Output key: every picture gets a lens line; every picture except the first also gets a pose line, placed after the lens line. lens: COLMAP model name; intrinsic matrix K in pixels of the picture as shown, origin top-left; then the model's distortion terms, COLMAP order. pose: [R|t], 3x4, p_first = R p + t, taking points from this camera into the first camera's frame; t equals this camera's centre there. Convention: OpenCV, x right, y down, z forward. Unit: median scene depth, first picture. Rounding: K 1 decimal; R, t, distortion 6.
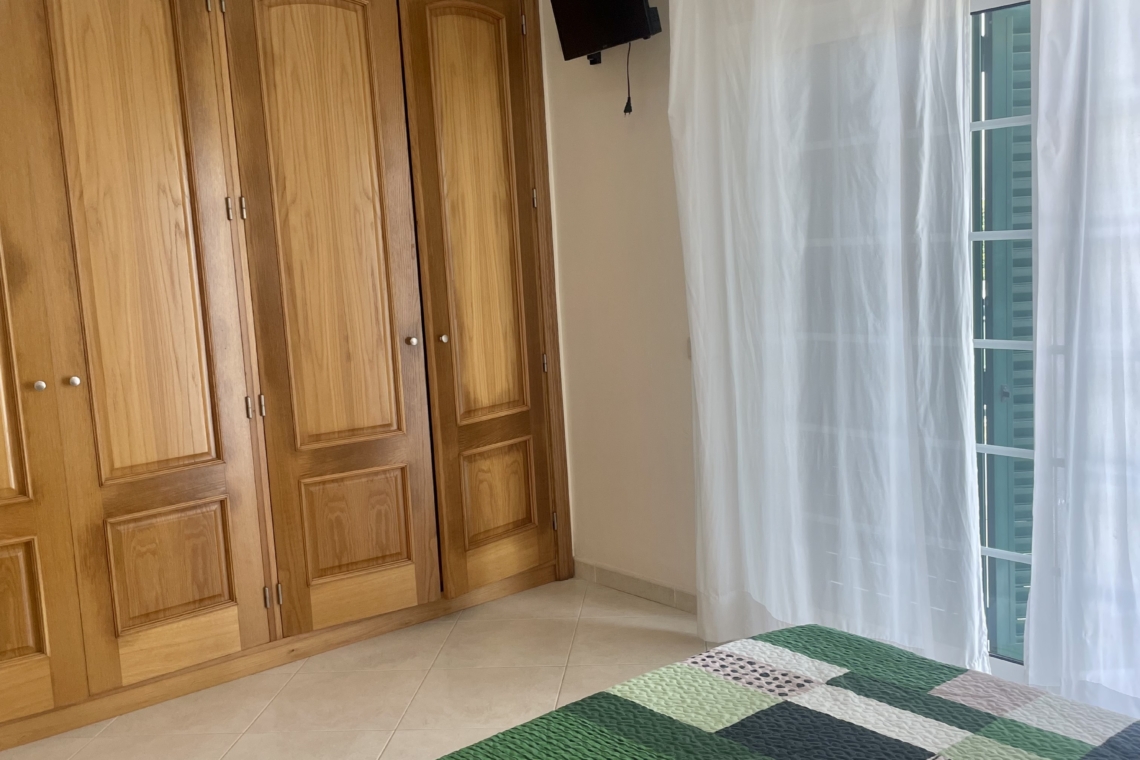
lens RADIAL K [[1146.8, 0, 571.1], [0, 1146.8, 375.3], [0, 0, 1]] dist [0.042103, 0.000000]
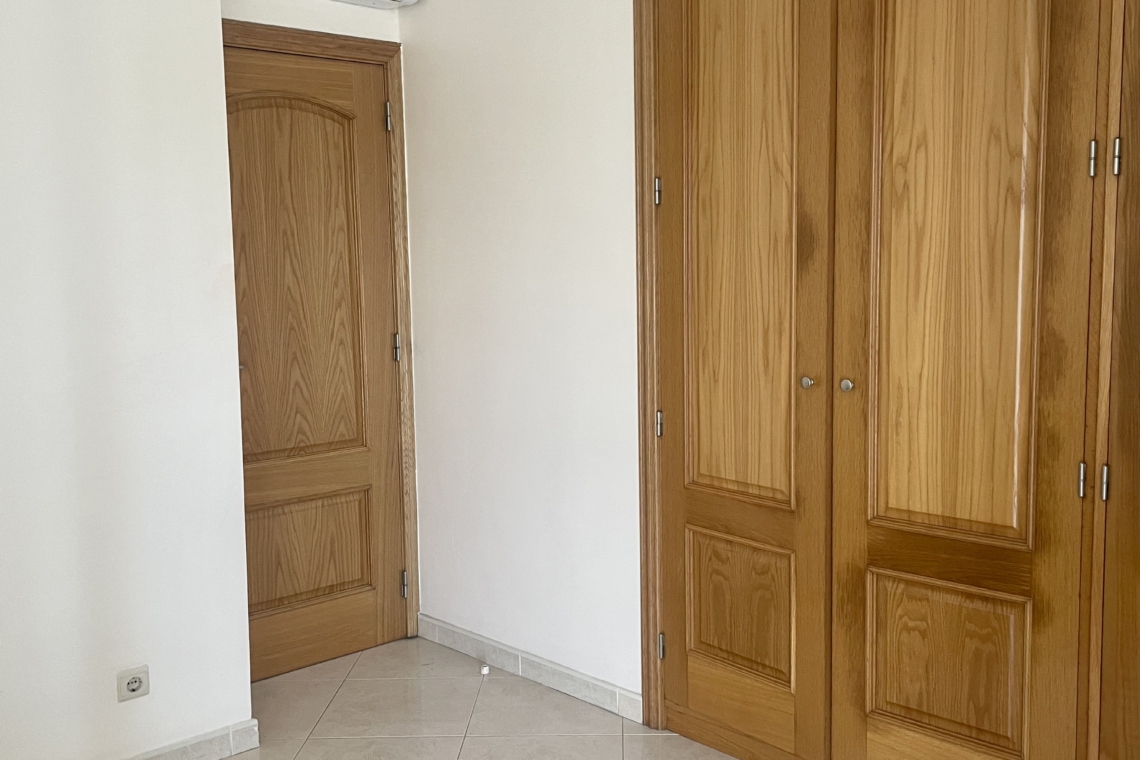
lens RADIAL K [[1146.8, 0, 570.9], [0, 1146.8, 390.2], [0, 0, 1]] dist [0.042103, 0.000000]
pose [[0.061521, 0.173944, -0.982832, 0.327651], [-0.115317, 0.979342, 0.166108, -0.097304], [0.991422, 0.103118, 0.080308, 0.709959]]
